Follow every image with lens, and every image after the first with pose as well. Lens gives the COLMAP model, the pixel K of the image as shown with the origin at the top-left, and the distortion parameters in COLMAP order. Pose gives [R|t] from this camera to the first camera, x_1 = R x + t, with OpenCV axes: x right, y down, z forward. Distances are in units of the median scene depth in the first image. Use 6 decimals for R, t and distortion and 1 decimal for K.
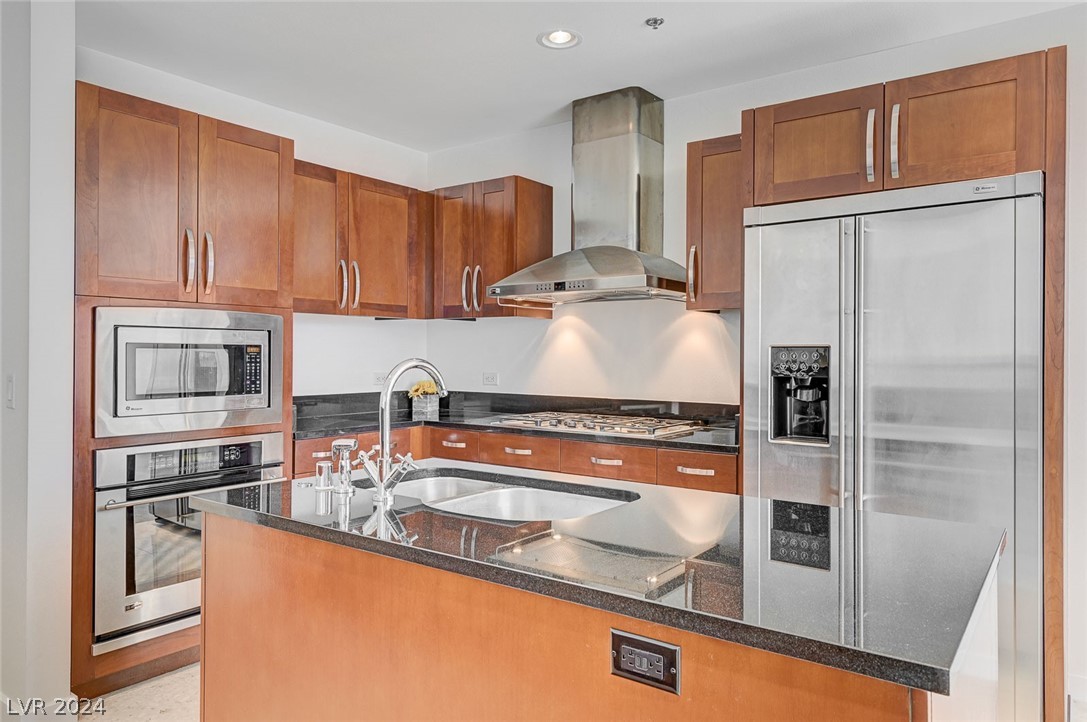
lens RADIAL K [[723.2, 0, 539.9], [0, 723.2, 346.7], [0, 0, 1]] dist [0.003118, -0.000279]
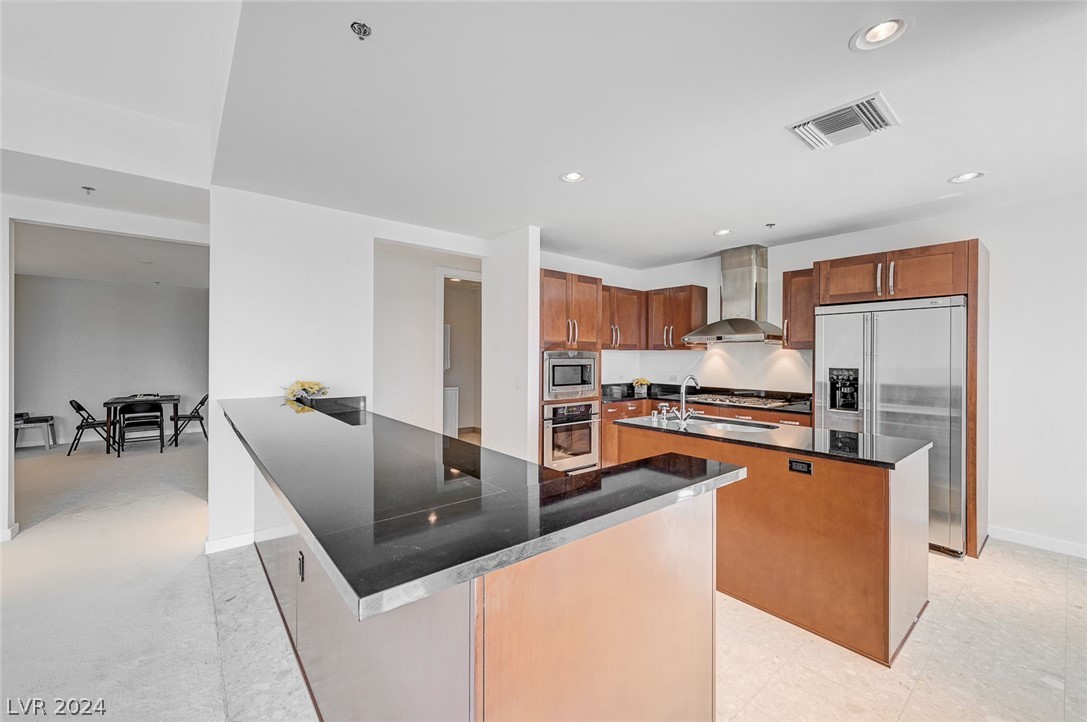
lens RADIAL K [[435.7, 0, 544.1], [0, 435.7, 354.6], [0, 0, 1]] dist [0.001015, -0.000086]
pose [[0.971957, 0.001739, -0.235153, -0.210266], [-0.000698, 0.999990, 0.004511, -0.045009], [0.235158, -0.004221, 0.971948, -0.499964]]
